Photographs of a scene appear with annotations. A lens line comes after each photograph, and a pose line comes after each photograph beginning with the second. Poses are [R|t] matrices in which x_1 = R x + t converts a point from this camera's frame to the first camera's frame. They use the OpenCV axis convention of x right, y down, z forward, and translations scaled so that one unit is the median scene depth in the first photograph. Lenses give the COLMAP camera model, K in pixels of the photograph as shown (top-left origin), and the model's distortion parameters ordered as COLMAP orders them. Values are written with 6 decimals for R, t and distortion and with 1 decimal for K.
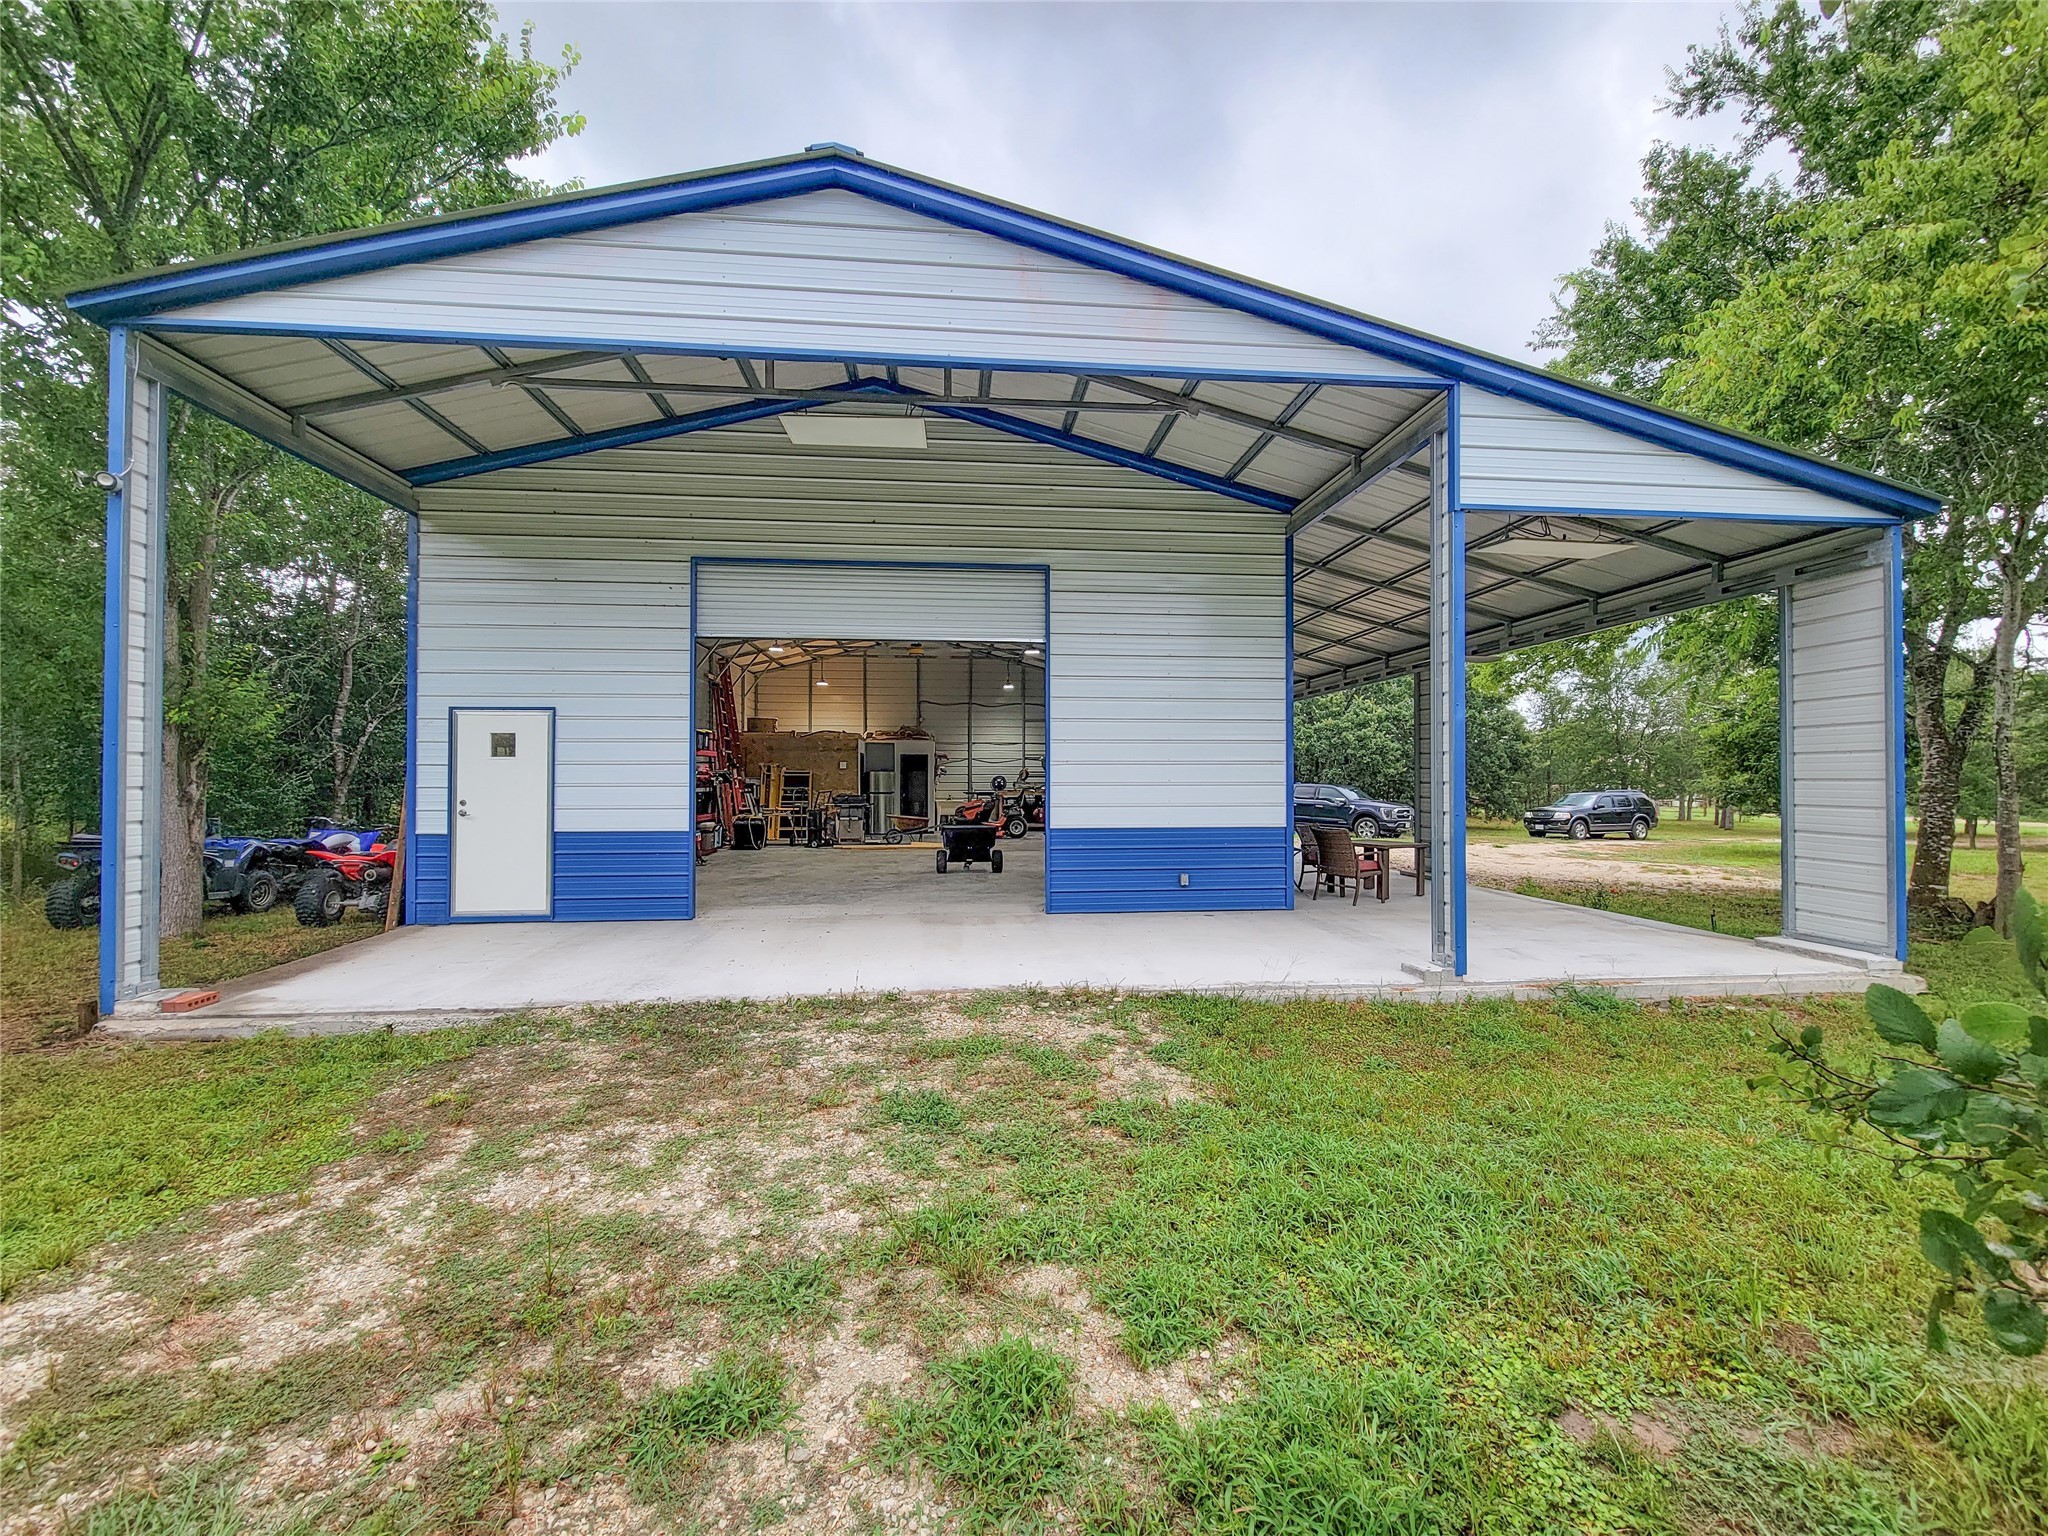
lens RADIAL K [[830.6, 0, 1025.0], [0, 830.6, 771.5], [0, 0, 1]] dist [0.001999, -0.002514]
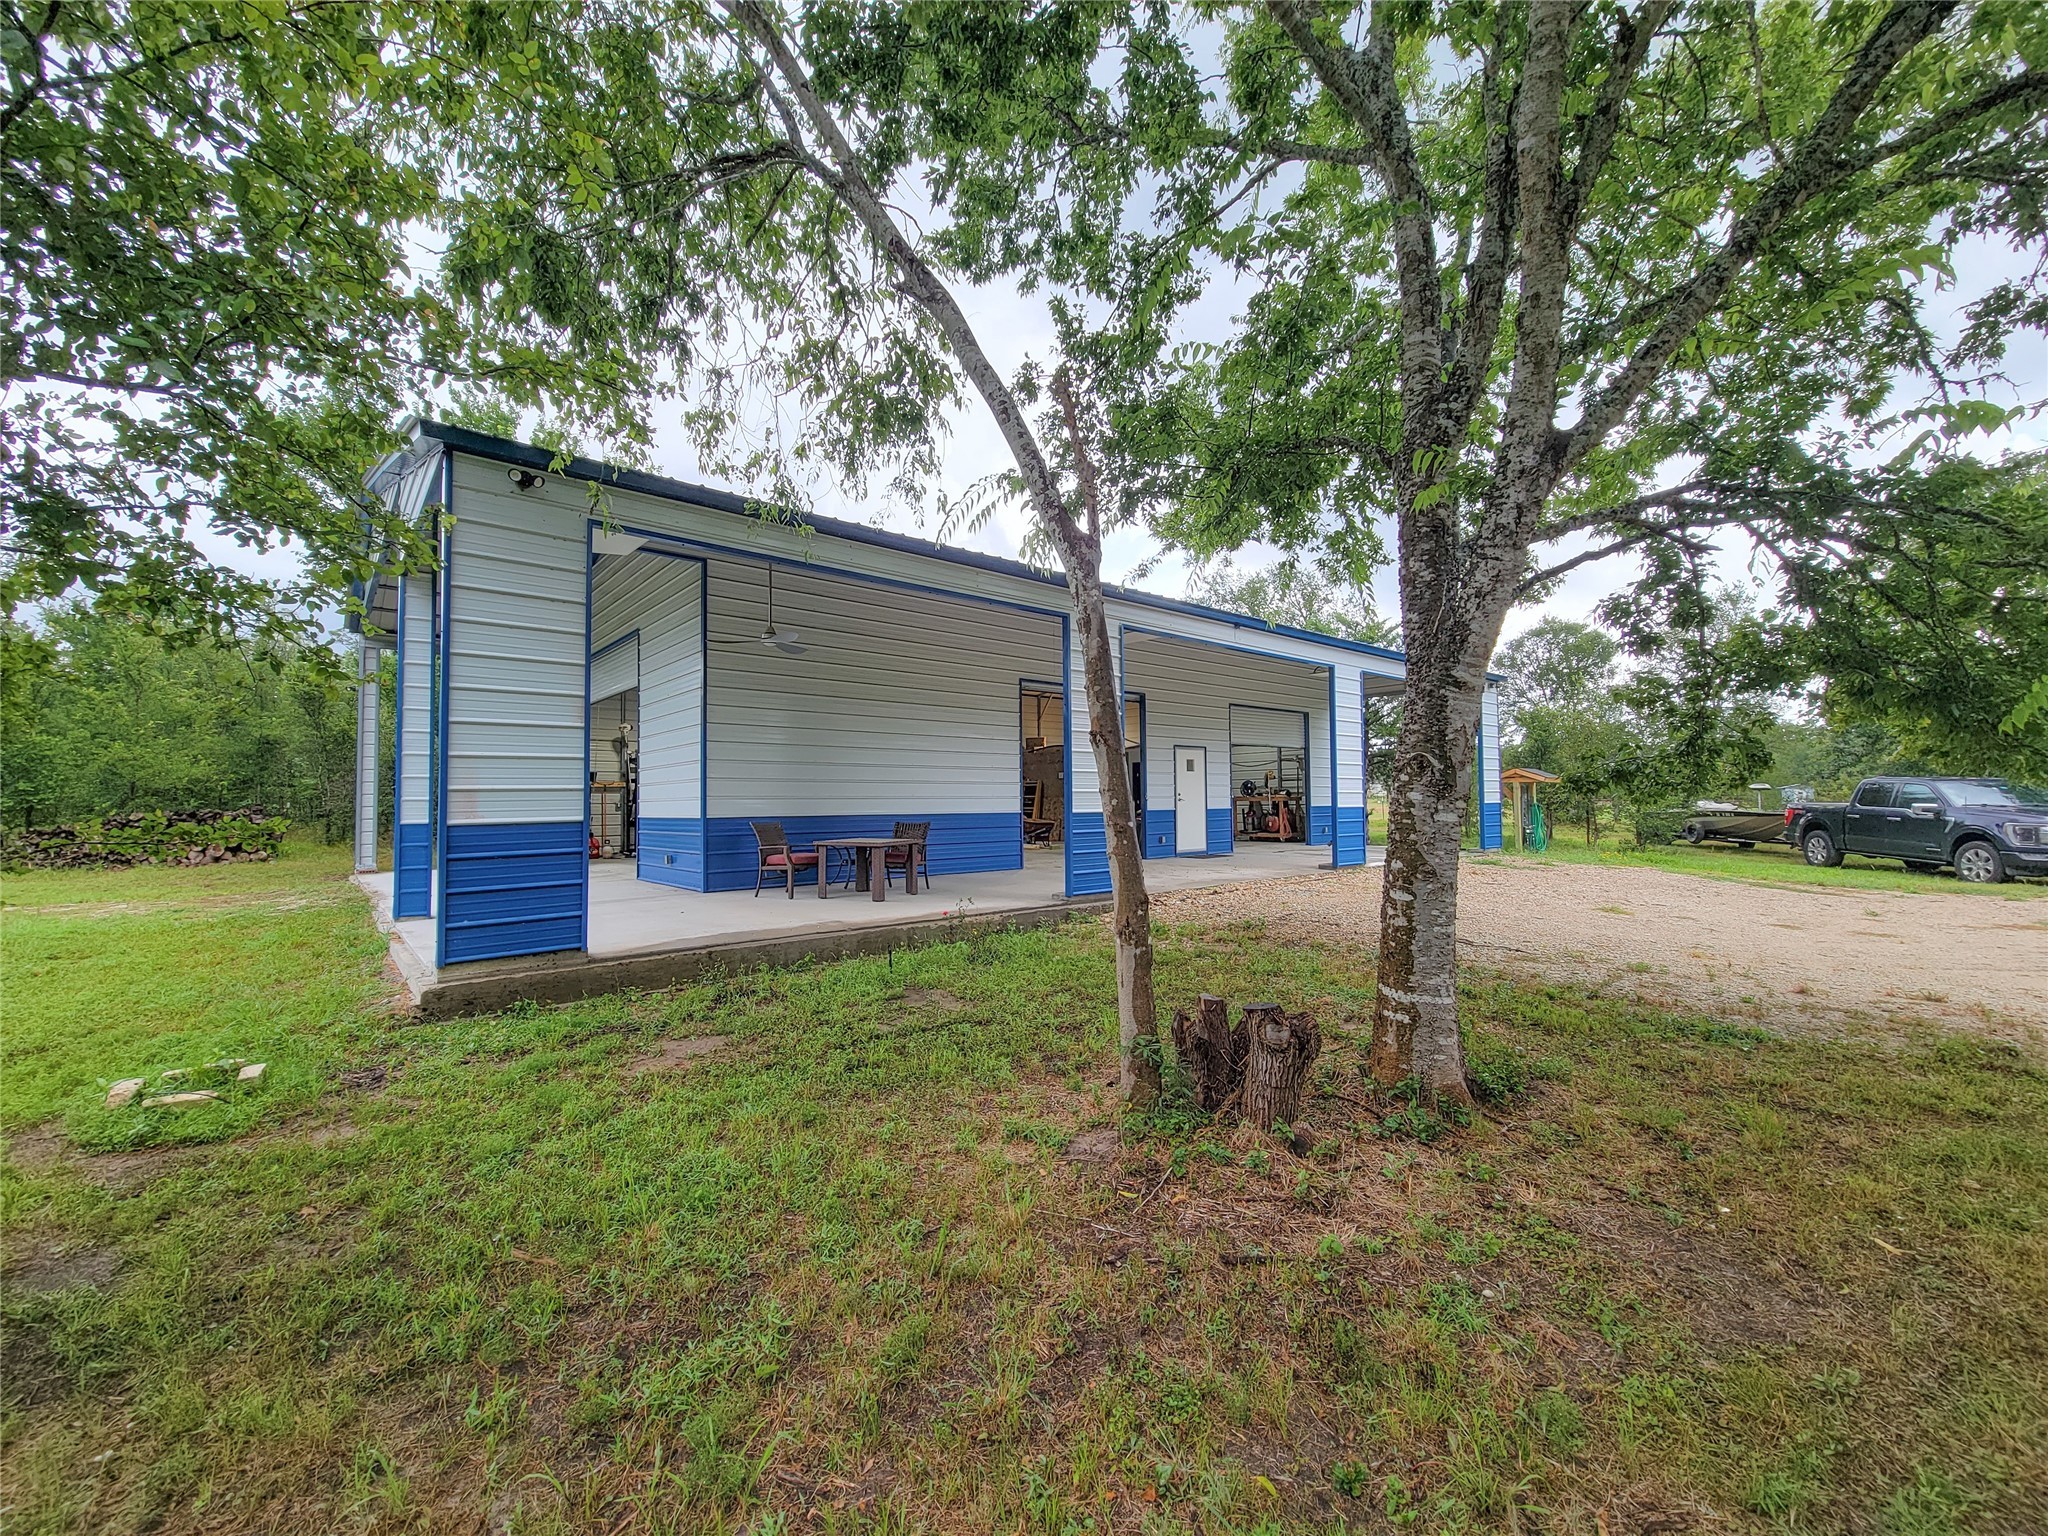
lens RADIAL K [[830.6, 0, 1025.0], [0, 830.6, 771.5], [0, 0, 1]] dist [0.001999, -0.002514]
pose [[0.573876, -0.038935, -0.818016, 1.597808], [0.022384, 0.999242, -0.031857, 0.052173], [0.818636, -0.000028, 0.574313, 0.765927]]
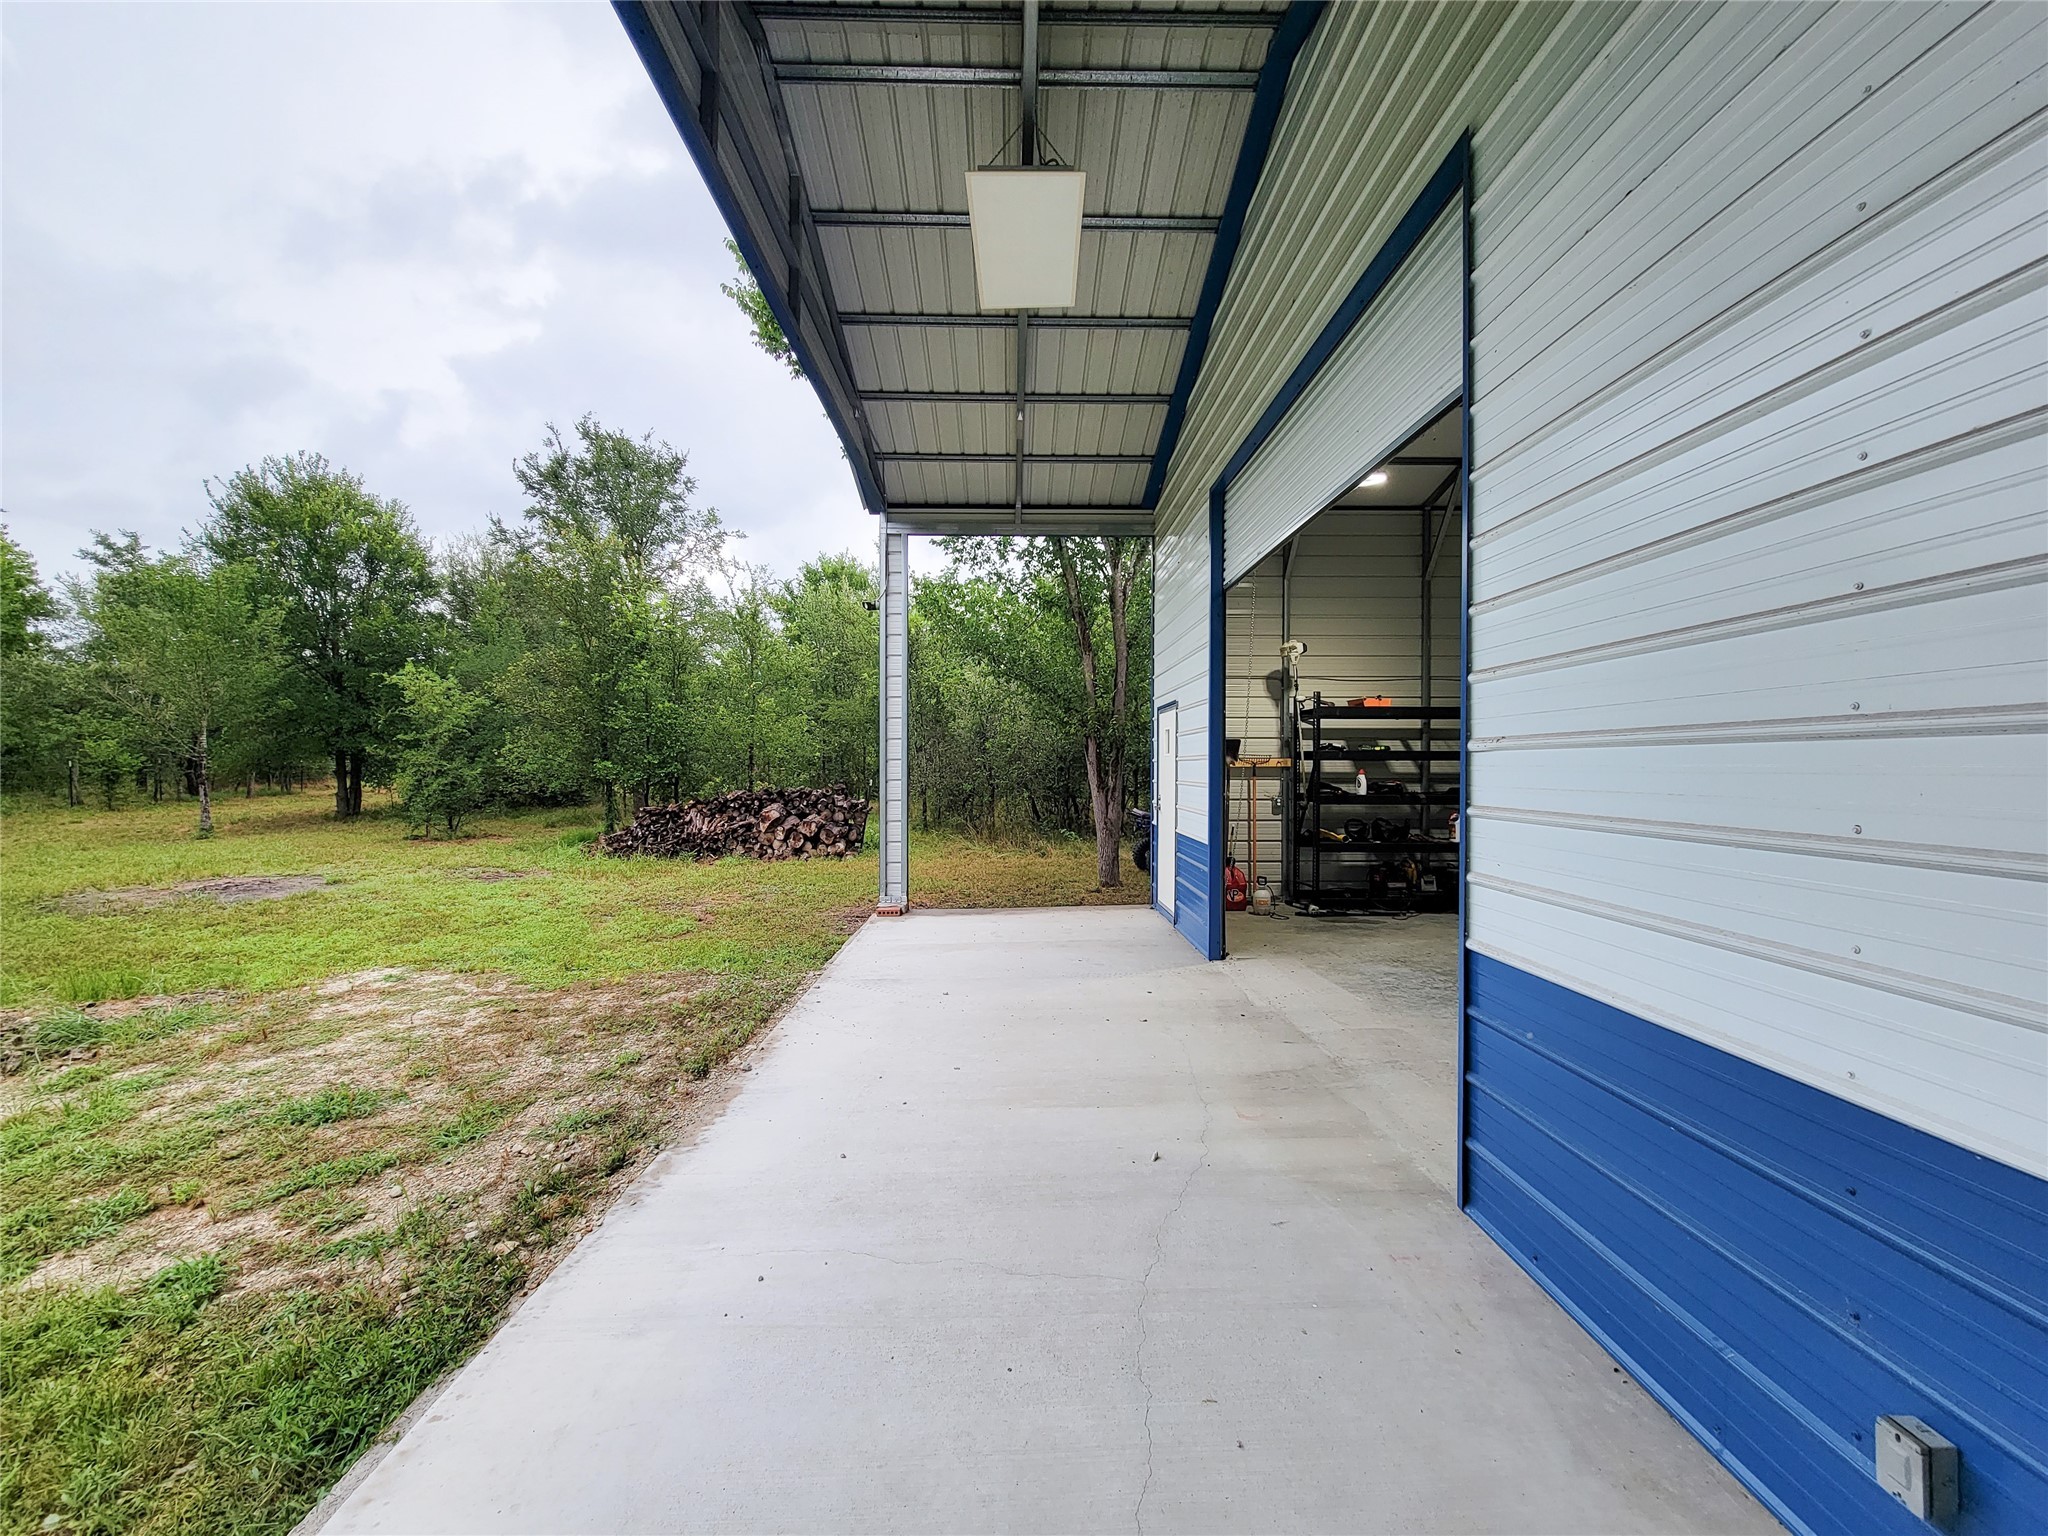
lens RADIAL K [[830.6, 0, 1025.0], [0, 830.6, 771.5], [0, 0, 1]] dist [0.001999, -0.002514]
pose [[-0.086283, 0.007841, -0.996240, 0.379676], [0.010174, 0.999924, 0.006989, -0.004691], [0.996219, -0.009532, -0.086356, 0.898582]]
